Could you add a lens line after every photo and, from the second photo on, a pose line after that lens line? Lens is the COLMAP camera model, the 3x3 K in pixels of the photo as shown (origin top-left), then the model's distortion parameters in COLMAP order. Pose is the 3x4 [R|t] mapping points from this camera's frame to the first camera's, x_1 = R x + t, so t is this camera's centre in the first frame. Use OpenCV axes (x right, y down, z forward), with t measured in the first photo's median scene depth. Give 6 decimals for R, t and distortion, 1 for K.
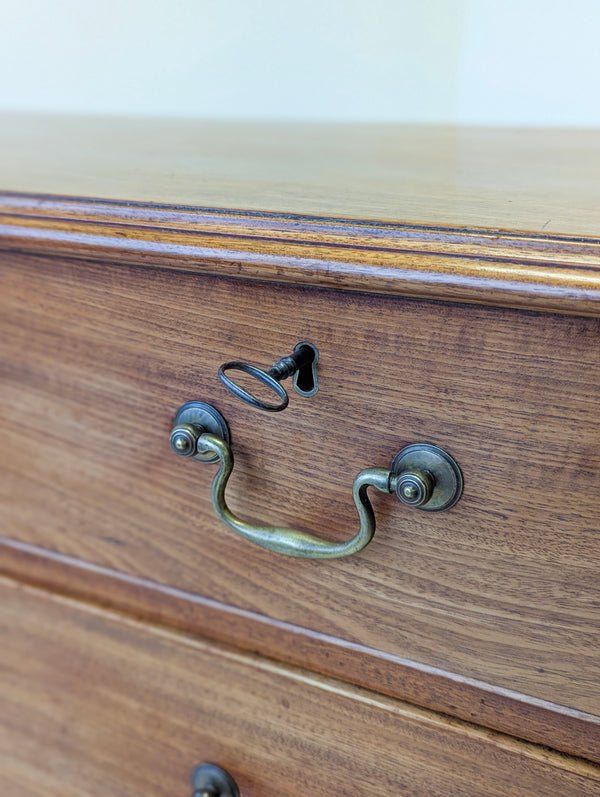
lens RADIAL K [[846.6, 0, 320.7], [0, 846.6, 398.5], [0, 0, 1]] dist [0.123608, -0.222000]
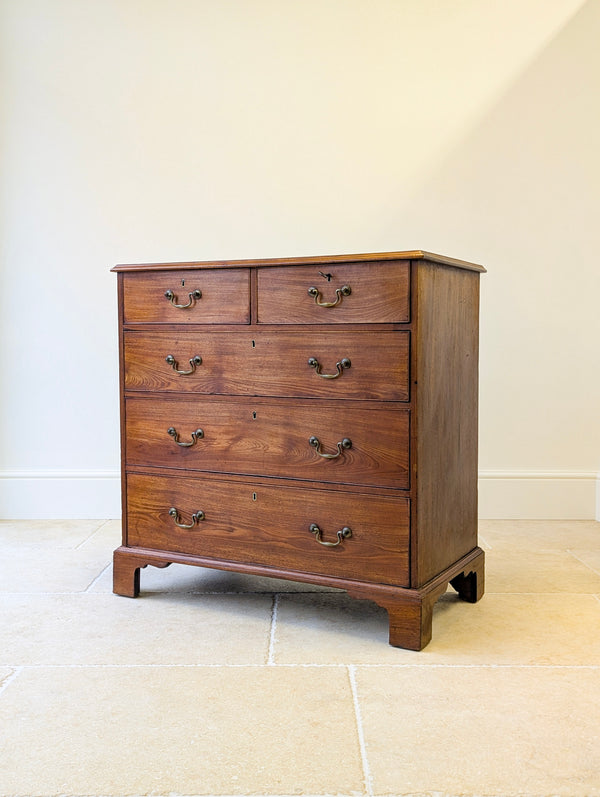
lens RADIAL K [[852.4, 0, 310.7], [0, 852.4, 401.3], [0, 0, 1]] dist [0.133533, -0.224365]
pose [[0.998823, -0.002789, -0.048421, 0.155423], [-0.010746, 0.960808, -0.277007, 2.692015], [0.047296, 0.277202, 0.959647, -5.082955]]
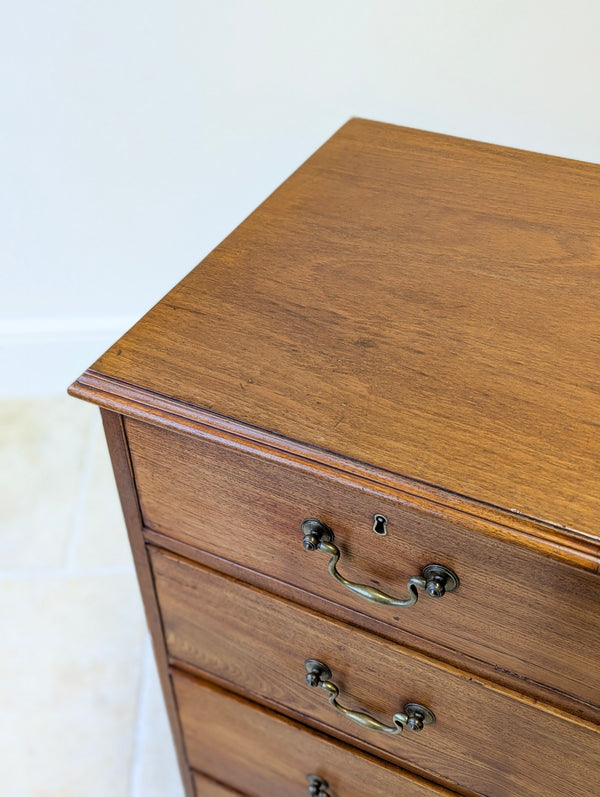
lens RADIAL K [[846.6, 0, 320.7], [0, 846.6, 398.5], [0, 0, 1]] dist [0.123608, -0.222000]
pose [[0.999899, -0.009321, 0.010742, -1.406842], [0.004832, 0.933006, 0.359828, -1.158527], [-0.013376, -0.359740, 0.932957, -0.080312]]
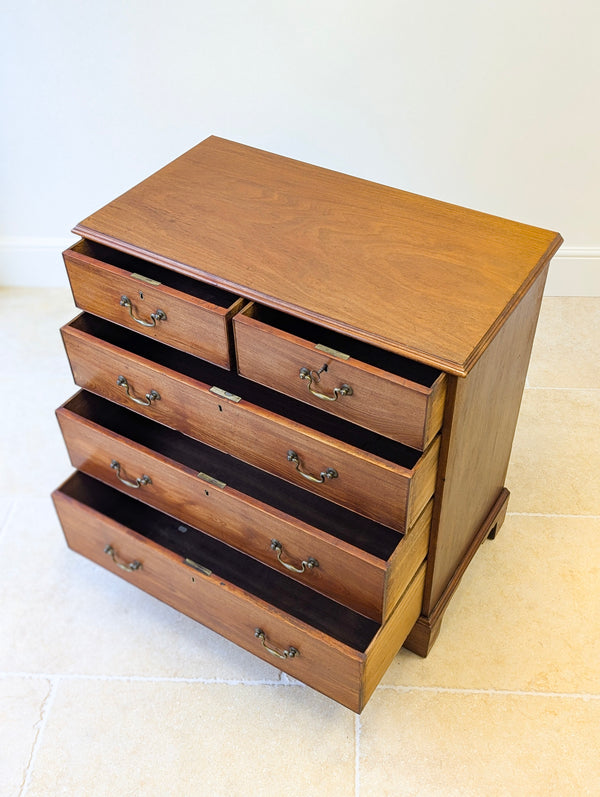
lens RADIAL K [[846.6, 0, 320.7], [0, 846.6, 398.5], [0, 0, 1]] dist [0.123608, -0.222000]
pose [[0.994714, 0.056413, -0.085797, 0.289521], [-0.018697, 0.921104, 0.388868, -1.727046], [0.100965, -0.385208, 0.917290, -3.863668]]
